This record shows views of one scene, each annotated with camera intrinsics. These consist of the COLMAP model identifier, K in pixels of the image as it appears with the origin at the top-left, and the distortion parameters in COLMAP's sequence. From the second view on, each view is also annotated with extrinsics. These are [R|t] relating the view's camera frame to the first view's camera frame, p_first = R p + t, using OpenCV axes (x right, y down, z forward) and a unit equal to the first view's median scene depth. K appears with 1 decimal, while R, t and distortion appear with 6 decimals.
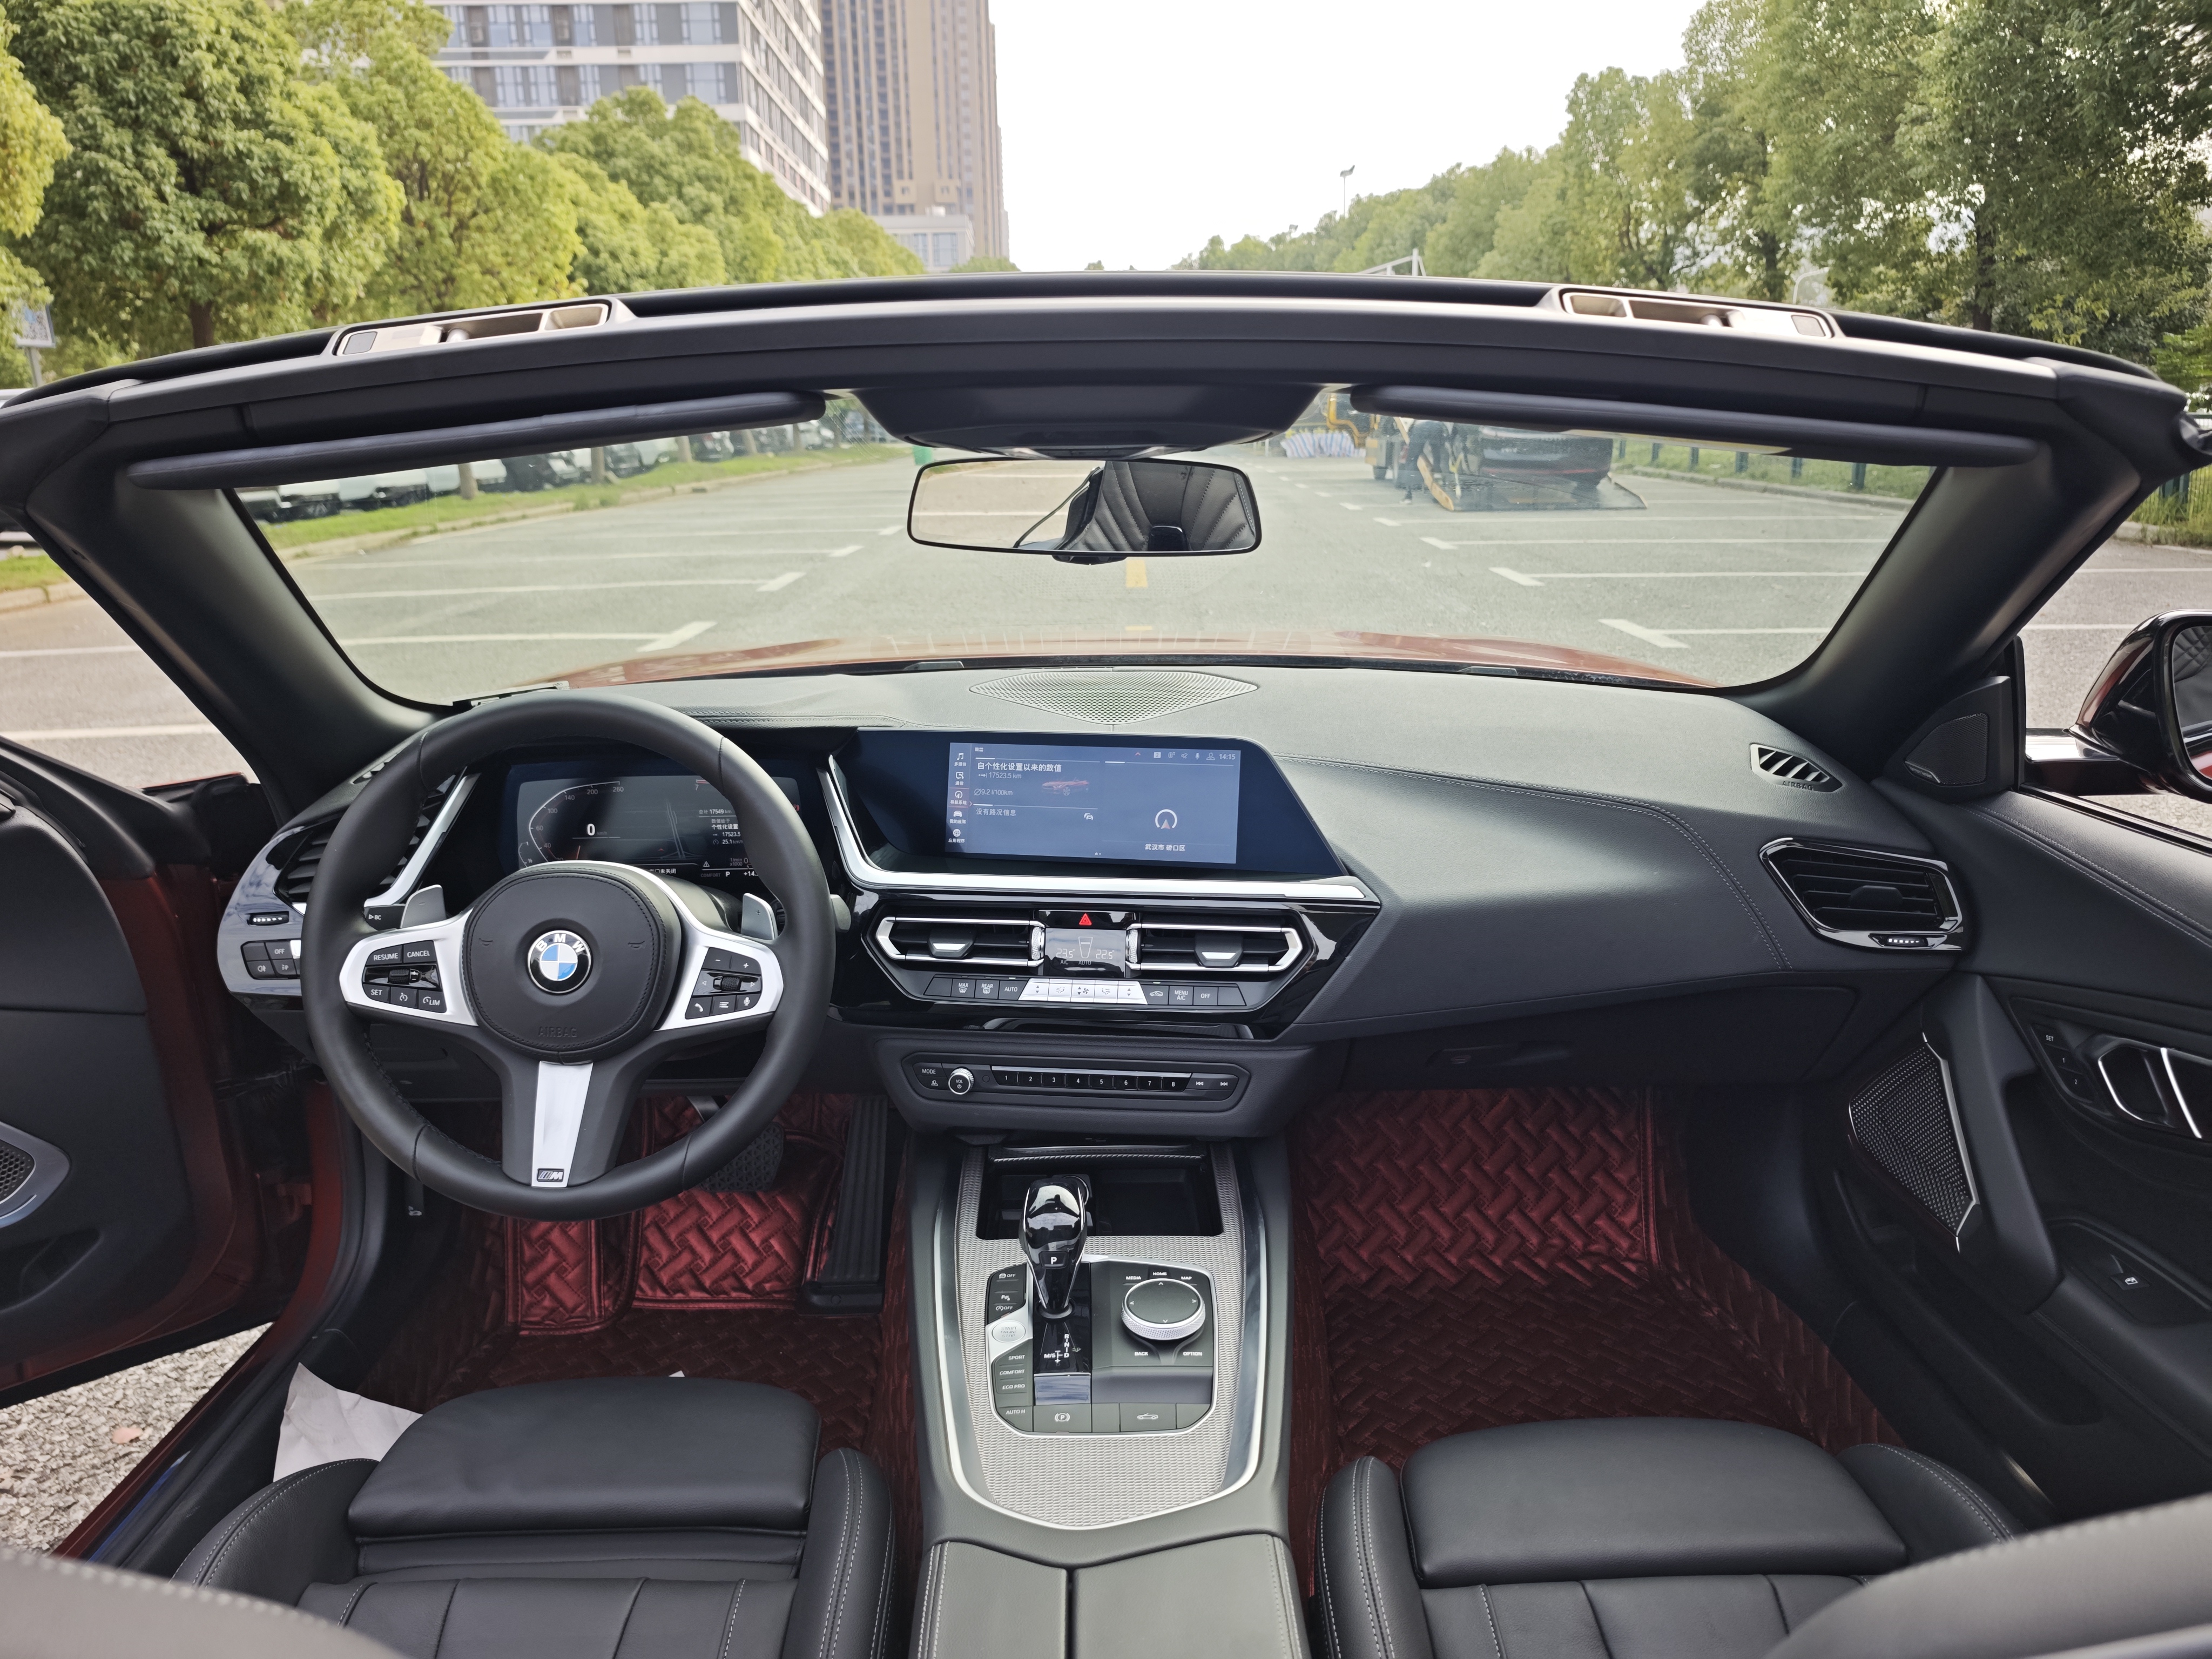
lens RADIAL K [[1549.7, 0, 1097.2], [0, 1549.7, 833.1], [0, 0, 1]] dist [-0.004729, -0.001612]
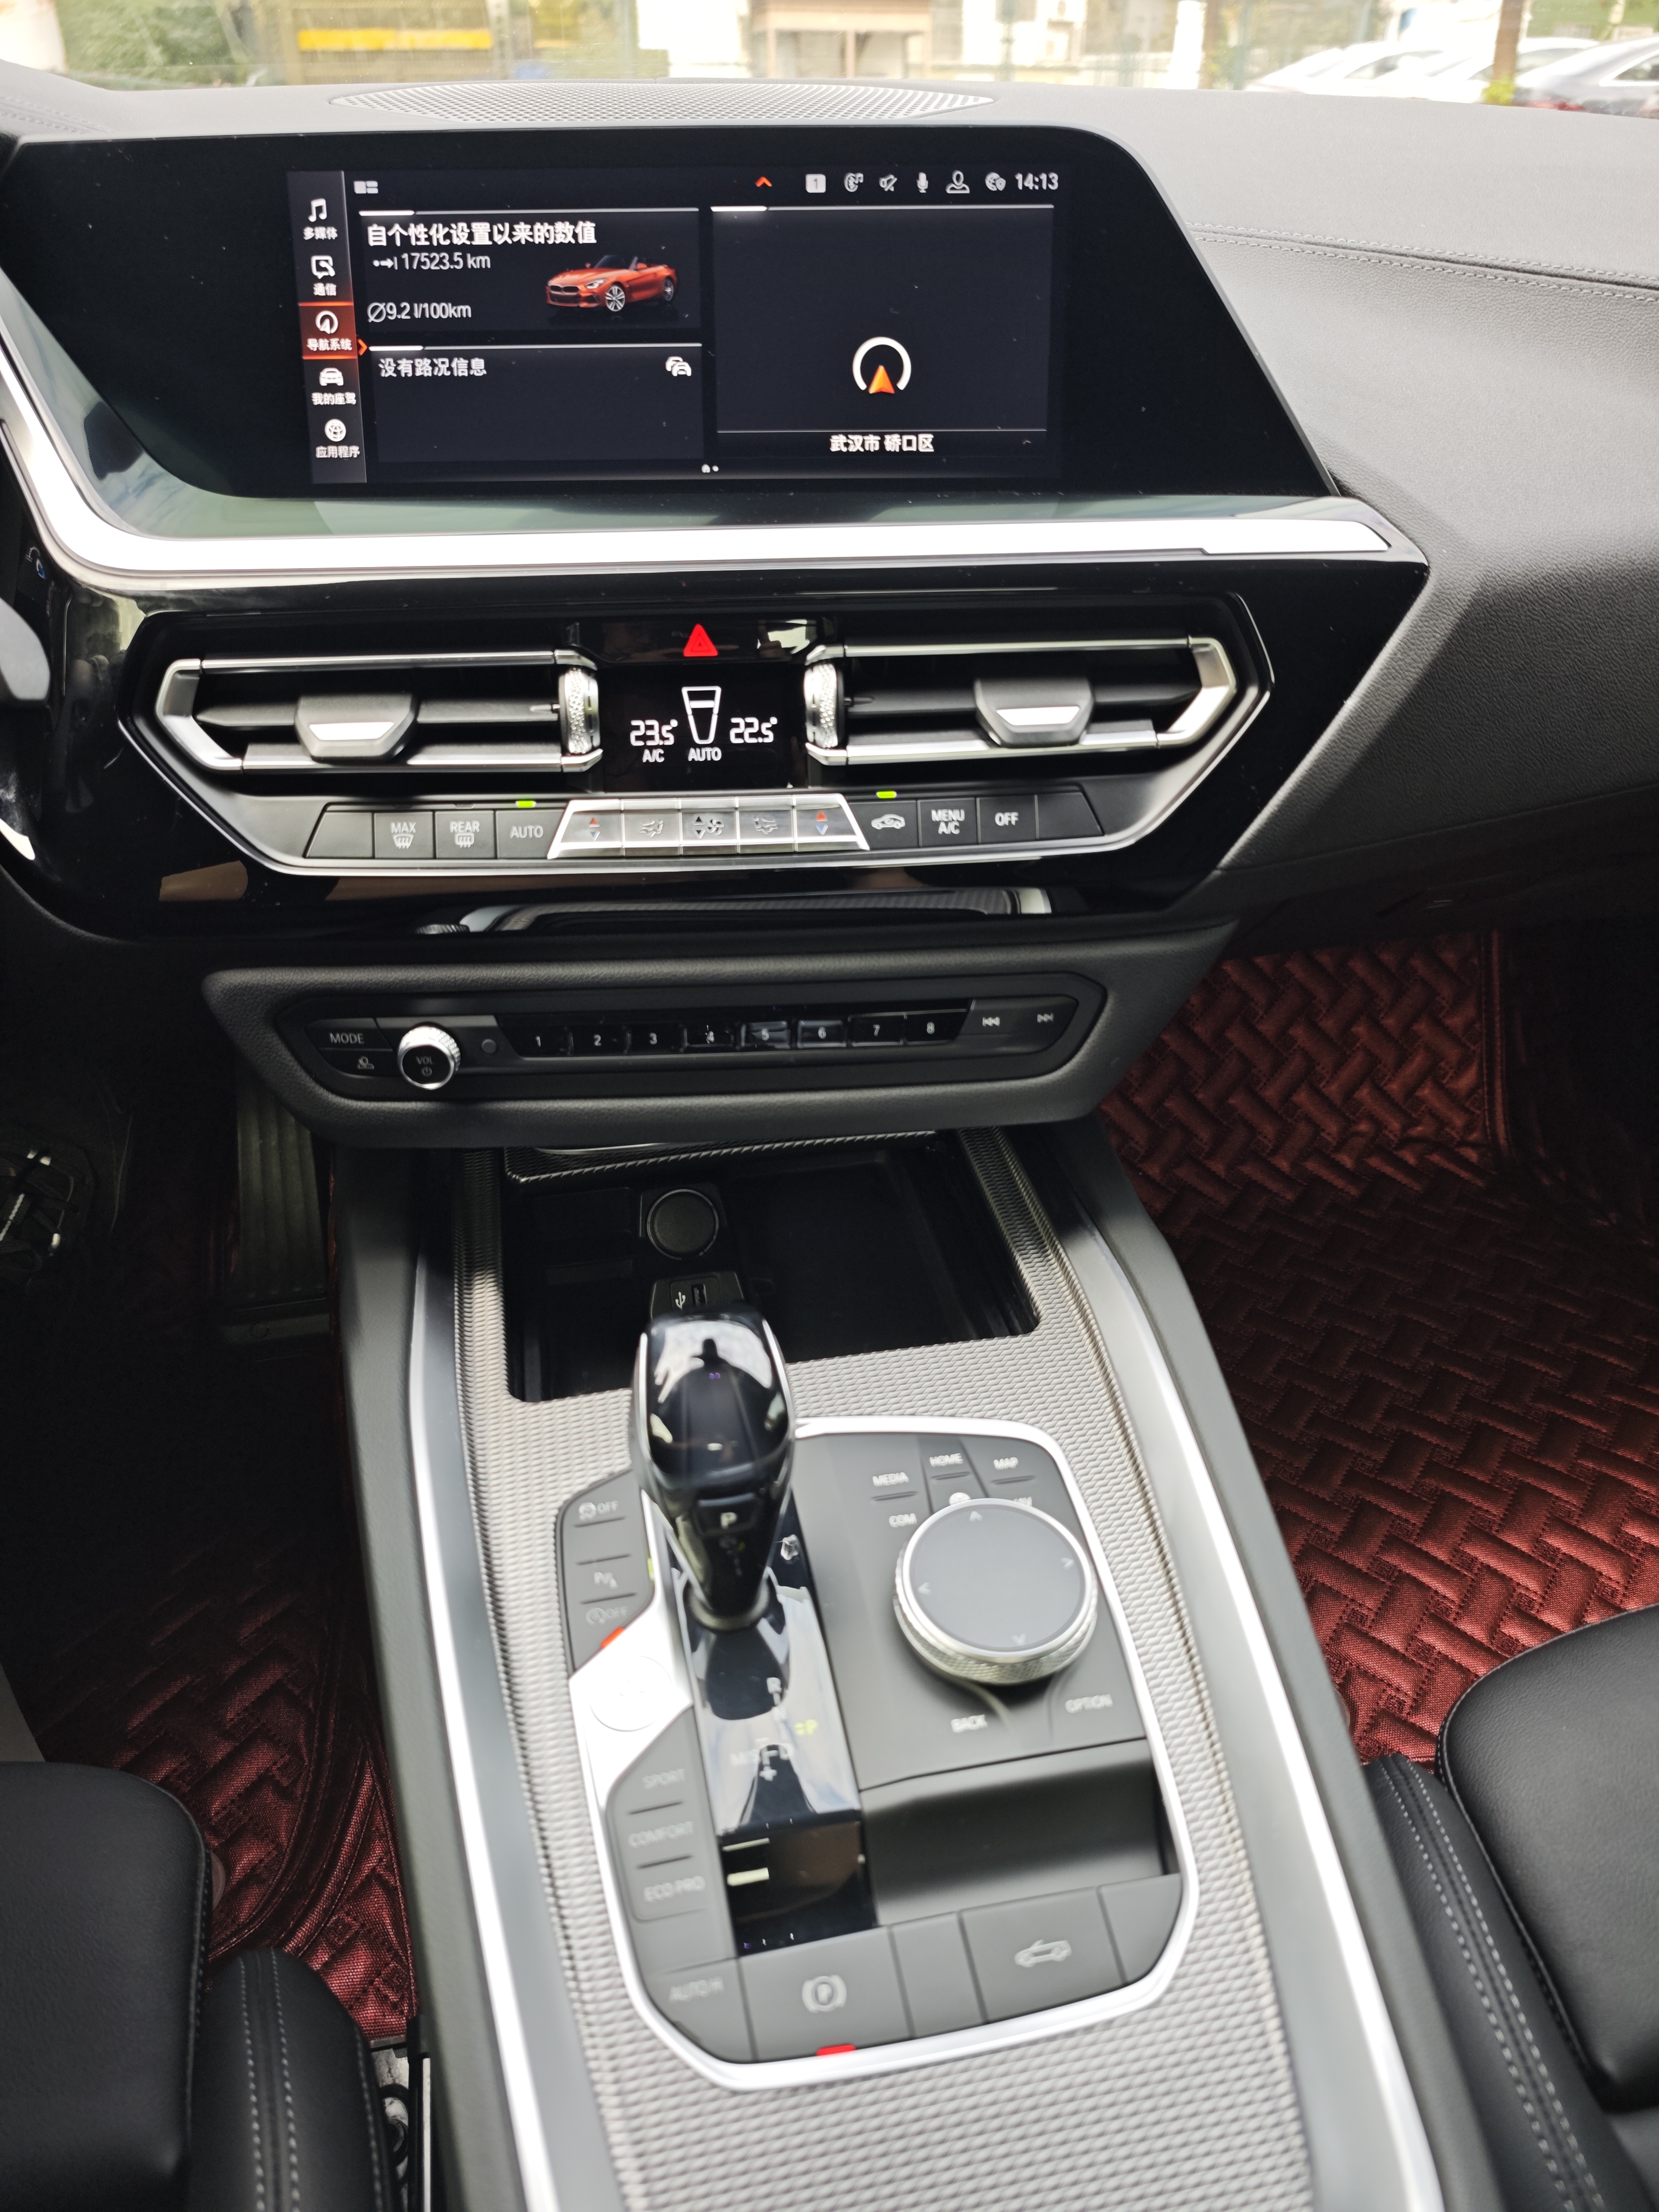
lens RADIAL K [[1549.7, 0, 829.5], [0, 1549.7, 1106.0], [0, 0, 1]] dist [-0.004729, -0.001612]
pose [[0.982543, -0.096827, 0.158854, -0.047023], [0.040918, 0.945446, 0.323199, 0.039823], [-0.181482, -0.311057, 0.932903, 0.561065]]
